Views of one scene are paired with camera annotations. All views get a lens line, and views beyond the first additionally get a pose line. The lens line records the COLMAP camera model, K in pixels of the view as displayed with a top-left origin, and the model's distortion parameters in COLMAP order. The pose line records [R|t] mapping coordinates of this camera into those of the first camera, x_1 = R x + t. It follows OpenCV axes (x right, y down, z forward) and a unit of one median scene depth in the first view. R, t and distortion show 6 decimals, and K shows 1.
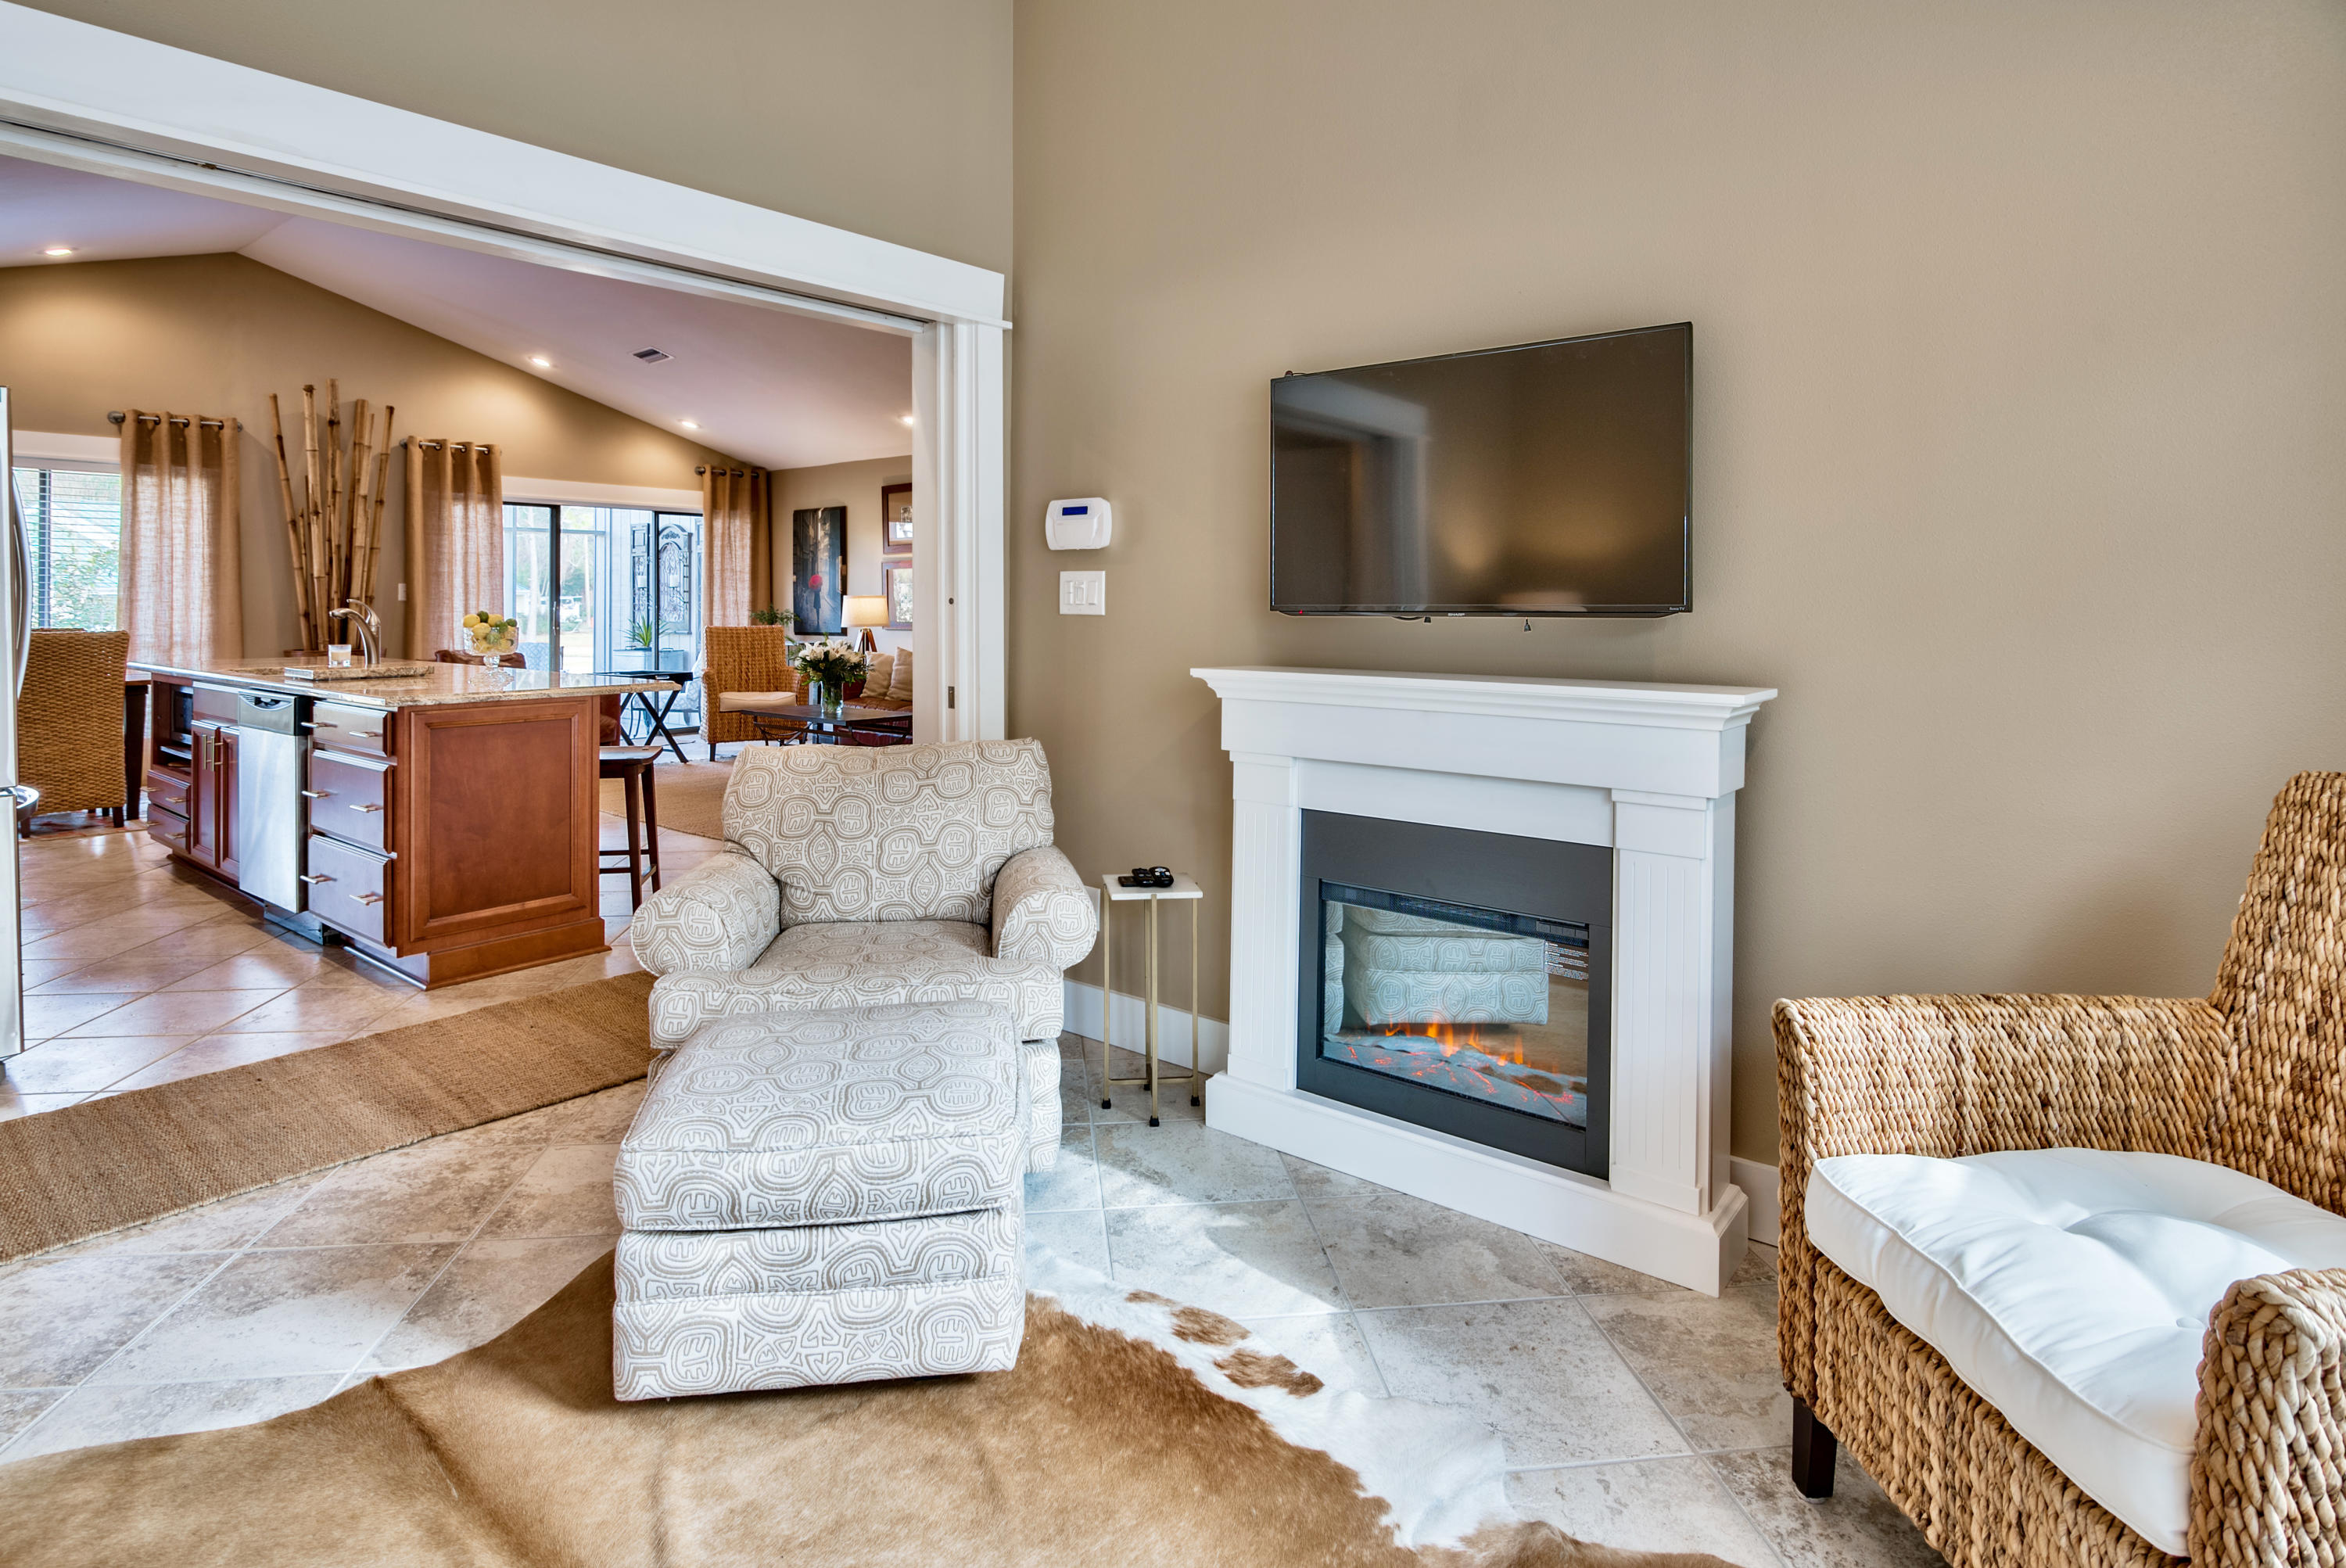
lens RADIAL K [[1208.8, 0, 1175.8], [0, 1208.8, 591.7], [0, 0, 1]] dist [-0.021608, 0.000033]
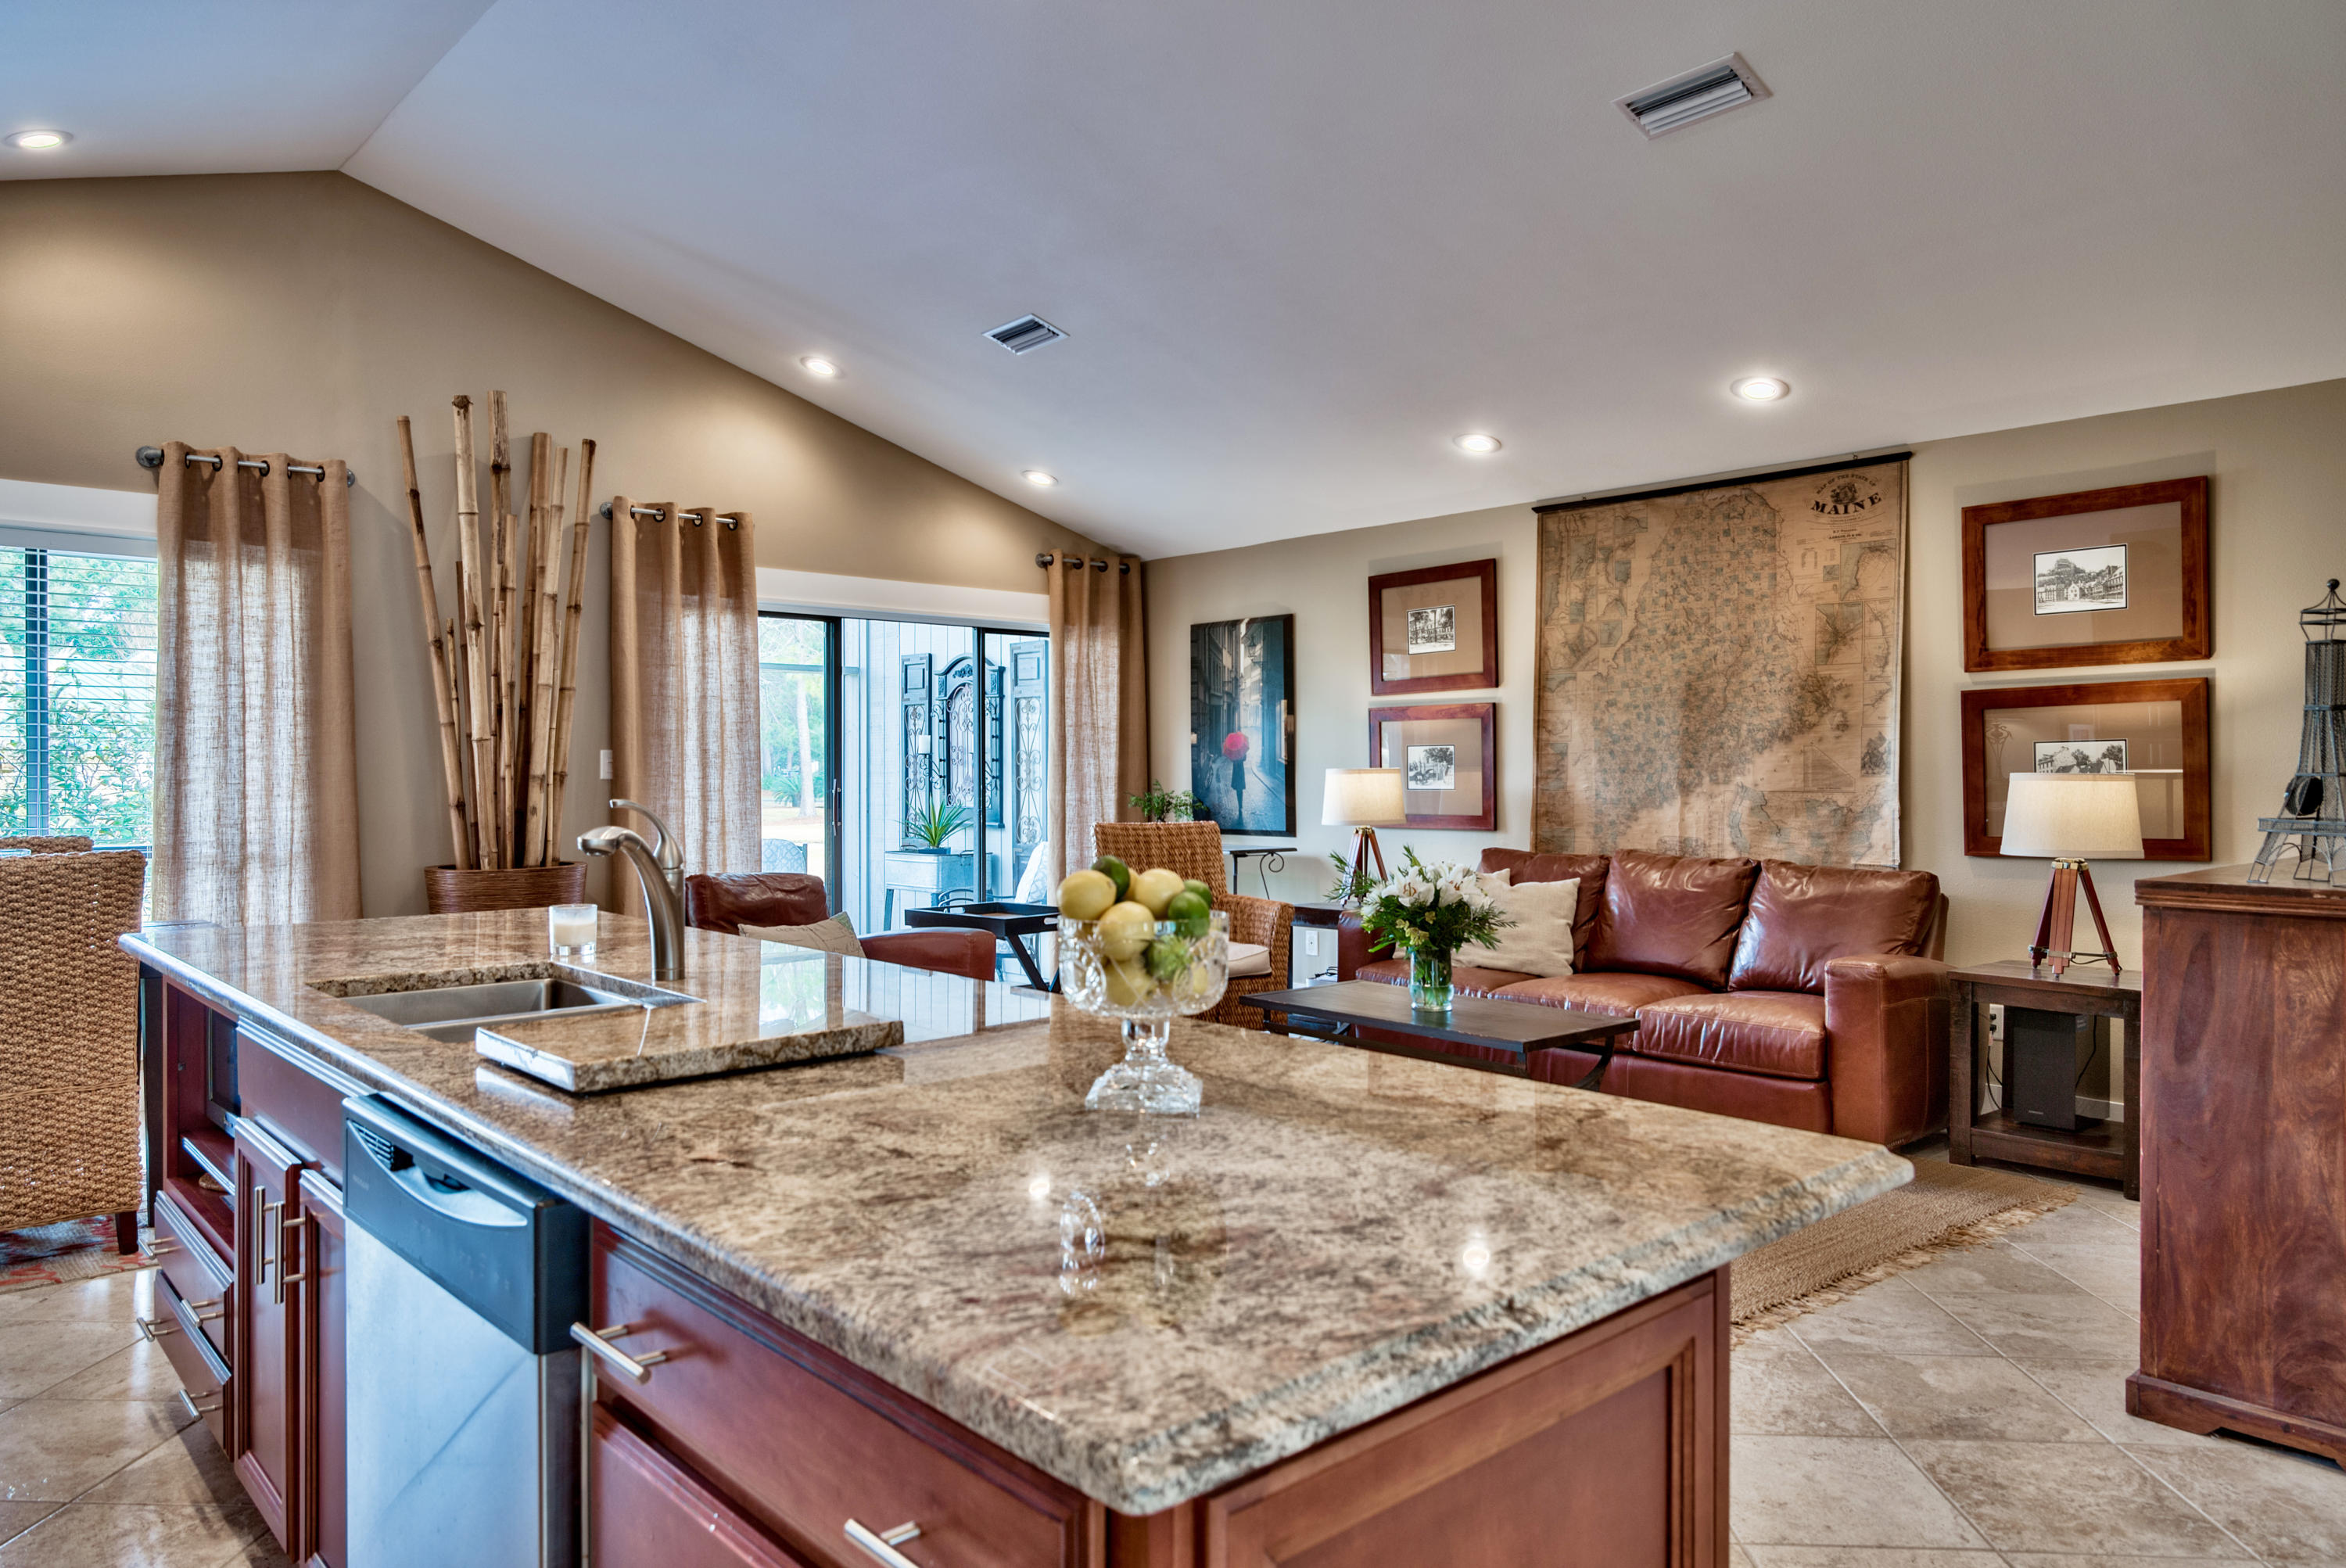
lens RADIAL K [[1534.4, 0, 1143.4], [0, 1534.4, 778.7], [0, 0, 1]] dist [0.005761, 0.006339]
pose [[0.981713, 0.002163, -0.190354, -0.236678], [0.000919, 0.999870, 0.016102, -0.004343], [0.190364, -0.015983, 0.981583, 0.302209]]
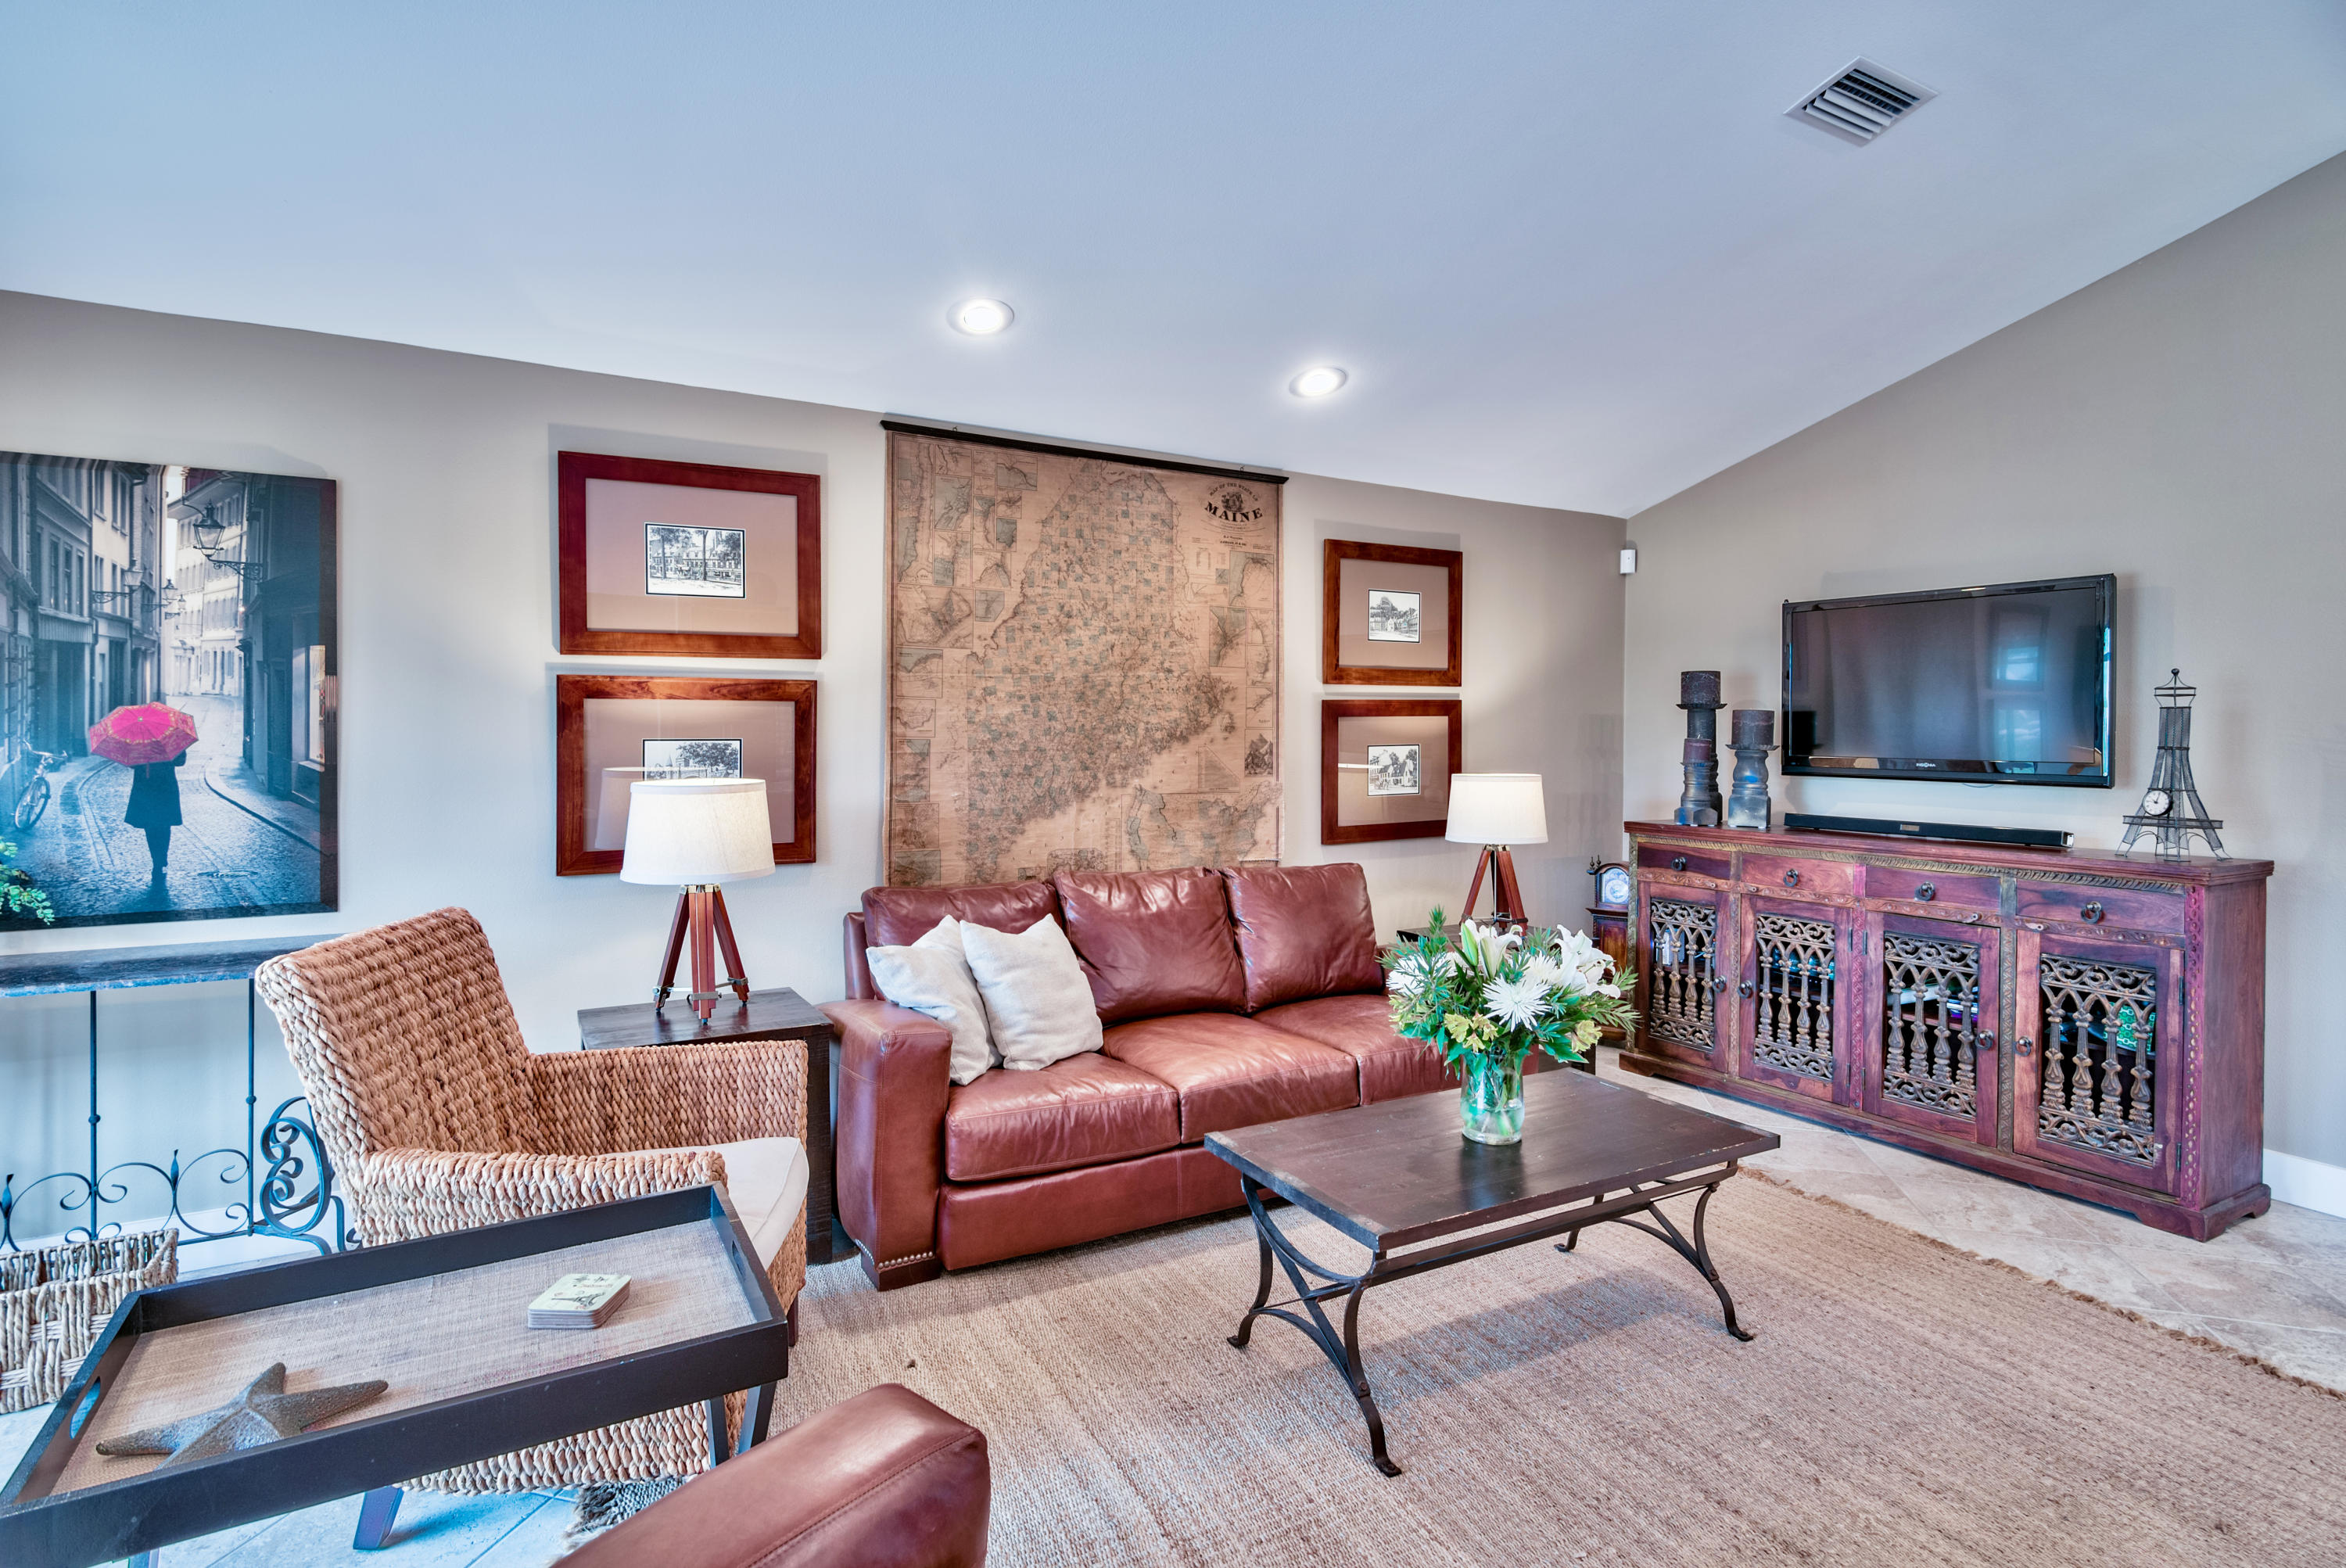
lens RADIAL K [[1177.9, 0, 1183.3], [0, 1177.9, 729.6], [0, 0, 1]] dist [0.001360, -0.000145]
pose [[0.384415, 0.006046, 0.923141, -0.538693], [-0.015991, 0.999872, 0.000110, -0.014557], [-0.923022, -0.014804, 0.384462, 0.804544]]
